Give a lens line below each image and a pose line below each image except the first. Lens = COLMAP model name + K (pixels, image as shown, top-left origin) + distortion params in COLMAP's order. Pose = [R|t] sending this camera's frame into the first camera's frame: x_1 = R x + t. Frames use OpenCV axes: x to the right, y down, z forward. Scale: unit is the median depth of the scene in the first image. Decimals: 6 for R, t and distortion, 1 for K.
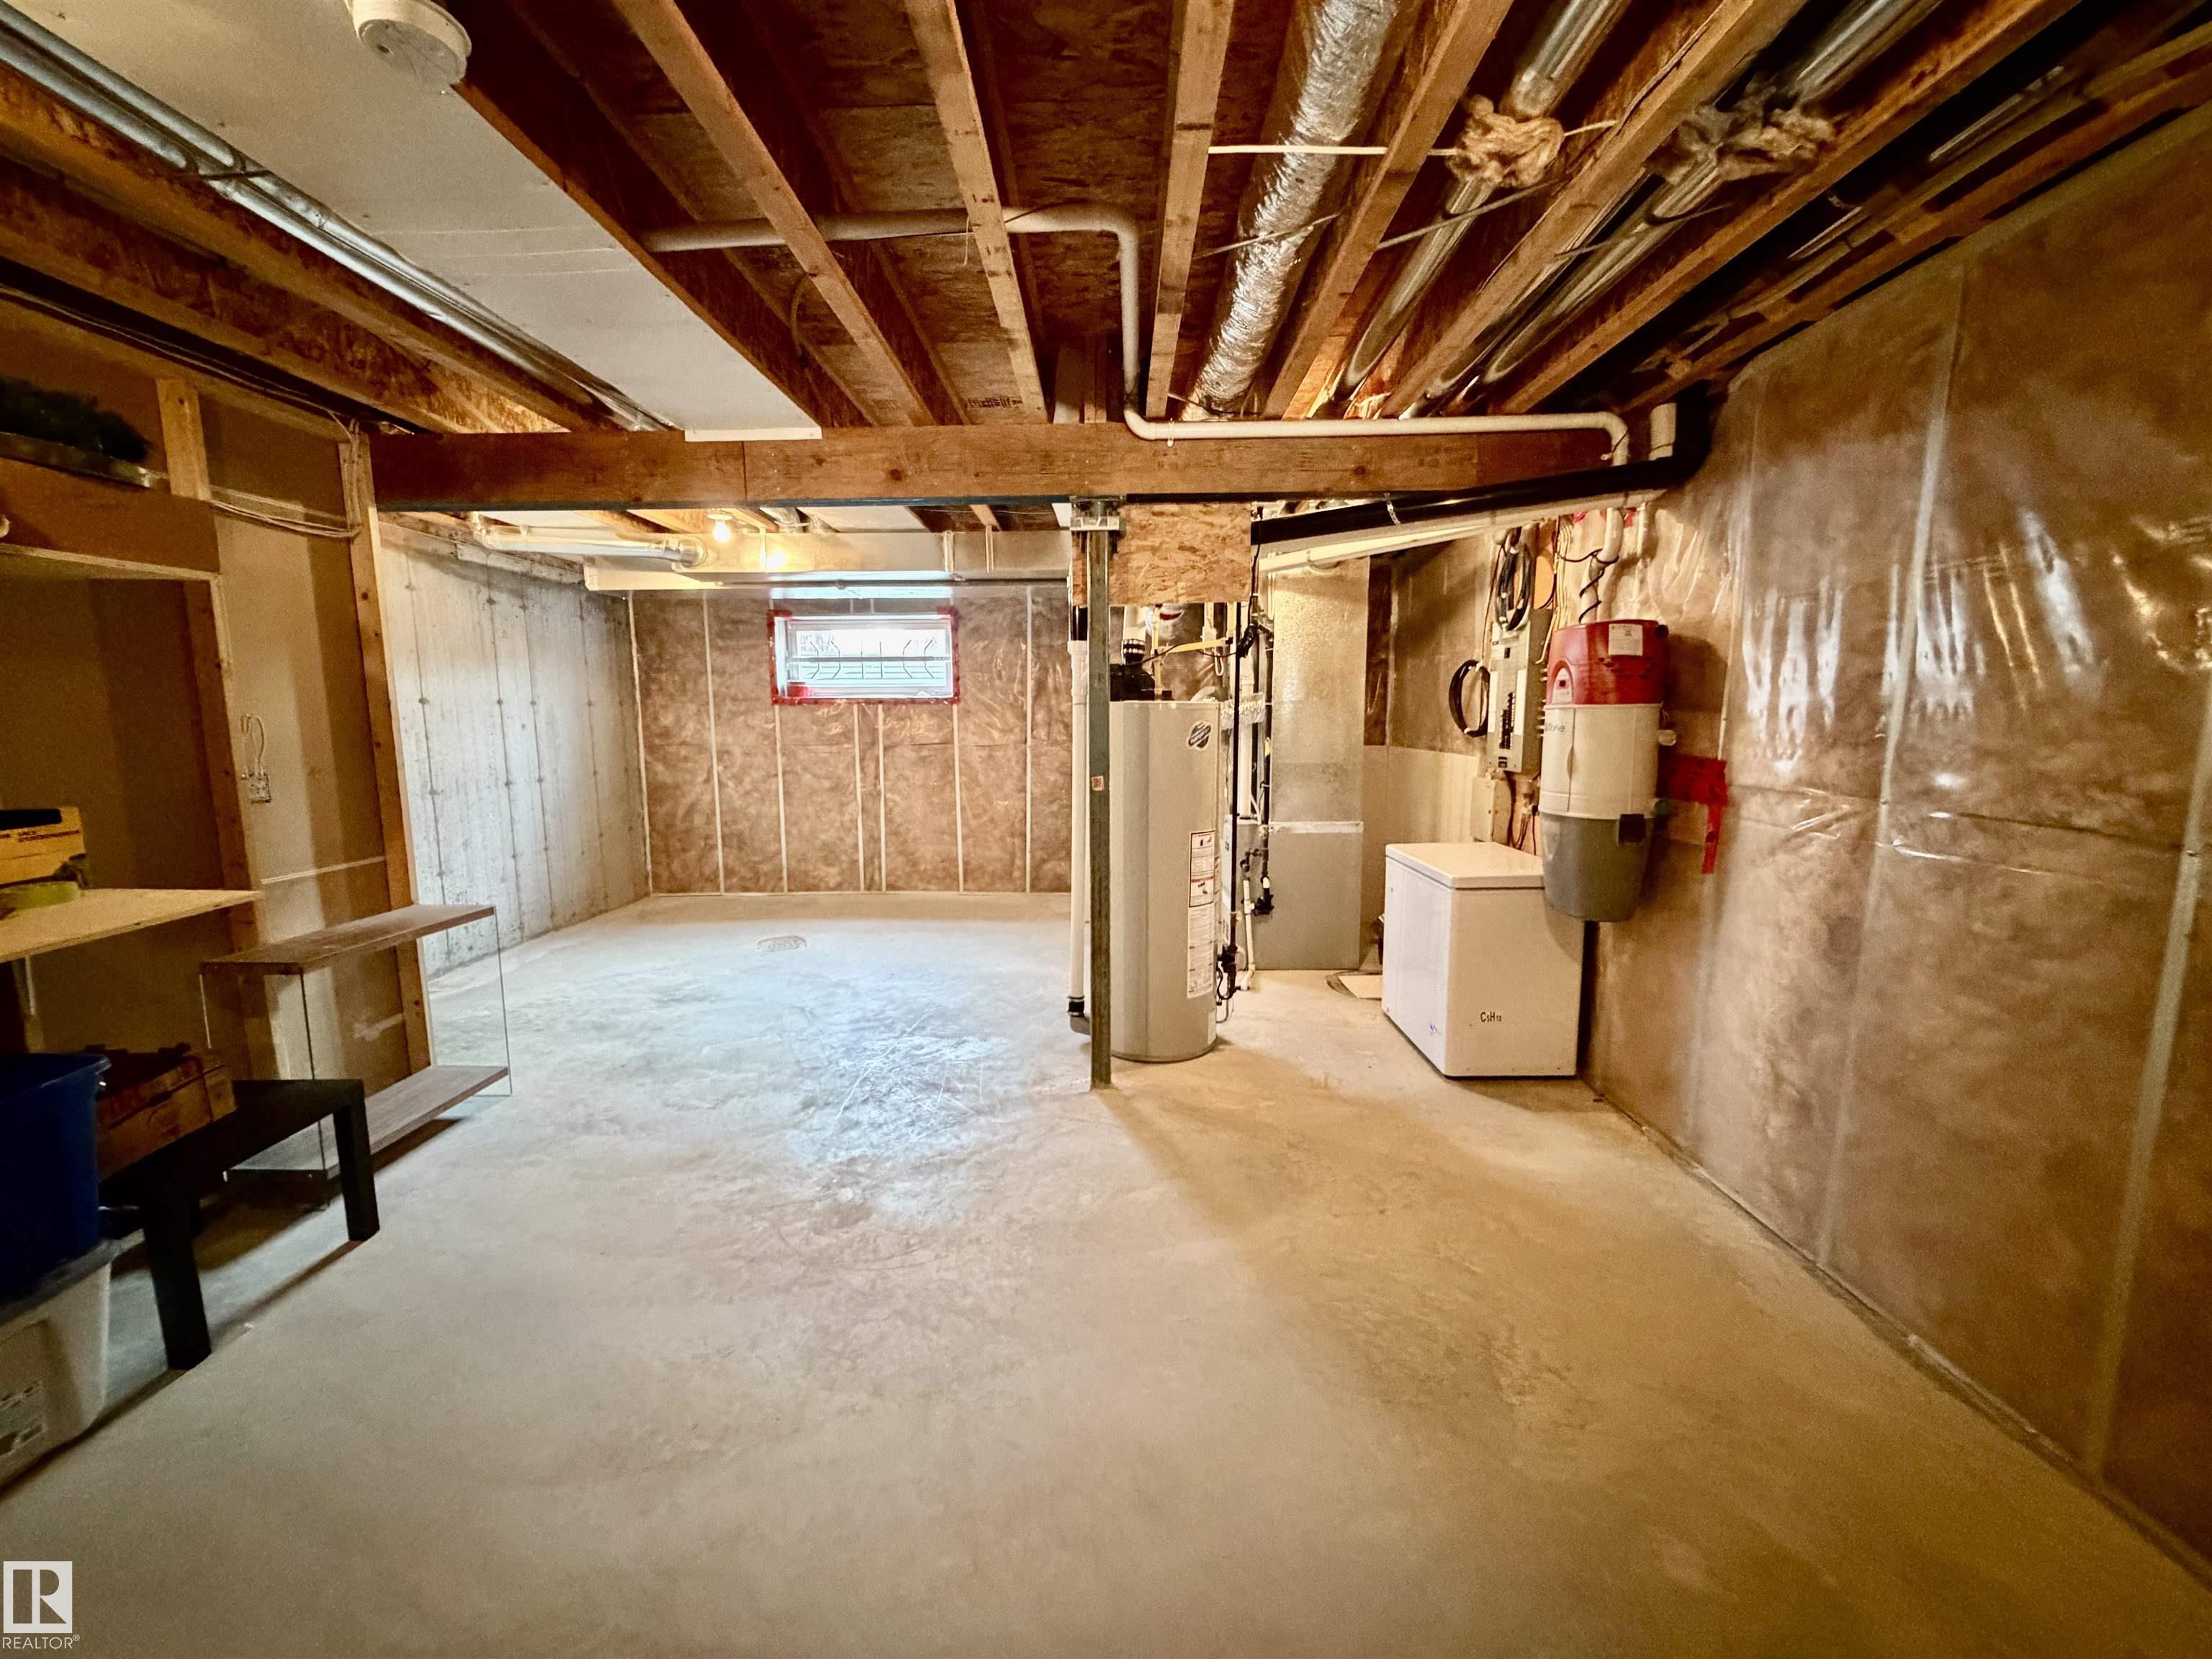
lens RADIAL K [[882.1, 0, 1105.2], [0, 882.1, 831.0], [0, 0, 1]] dist [0.000787, -0.000712]
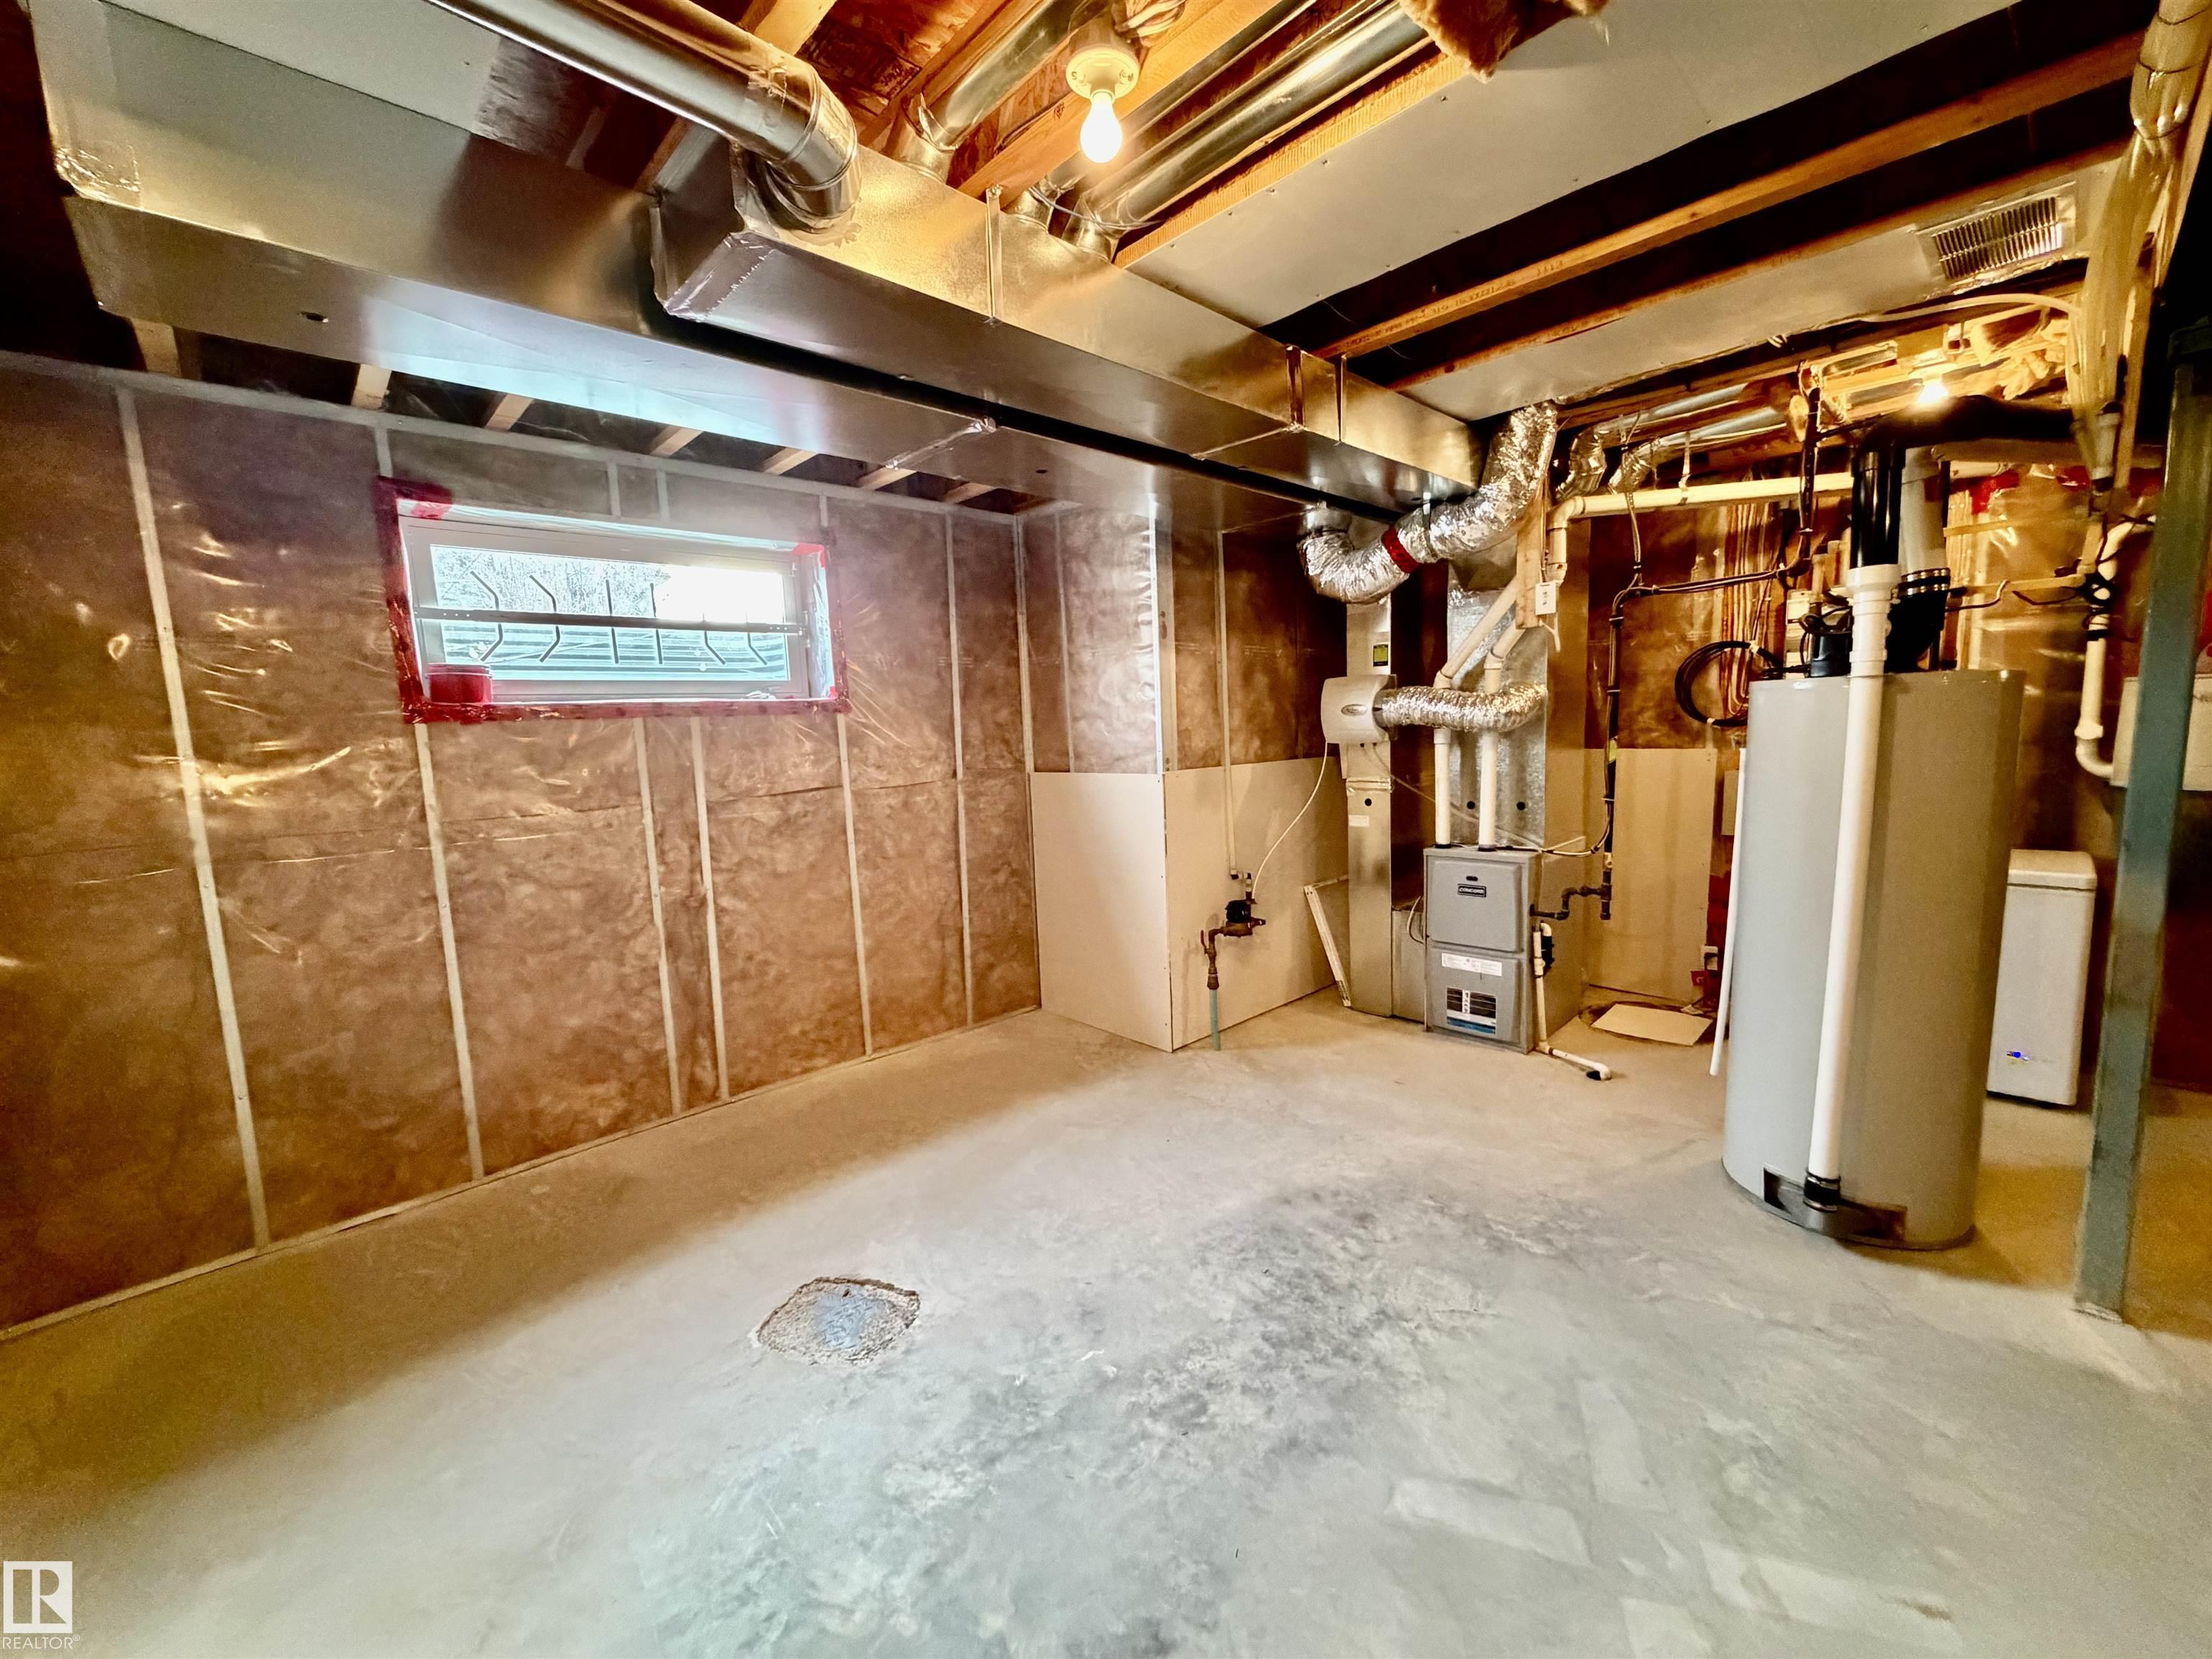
lens RADIAL K [[882.1, 0, 1094.7], [0, 882.1, 829.8], [0, 0, 1]] dist [0.000787, -0.000712]
pose [[0.713068, -0.105853, 0.693058, -0.439861], [0.124711, 0.991922, 0.023188, -0.067002], [-0.689914, 0.069898, 0.720509, 0.513373]]
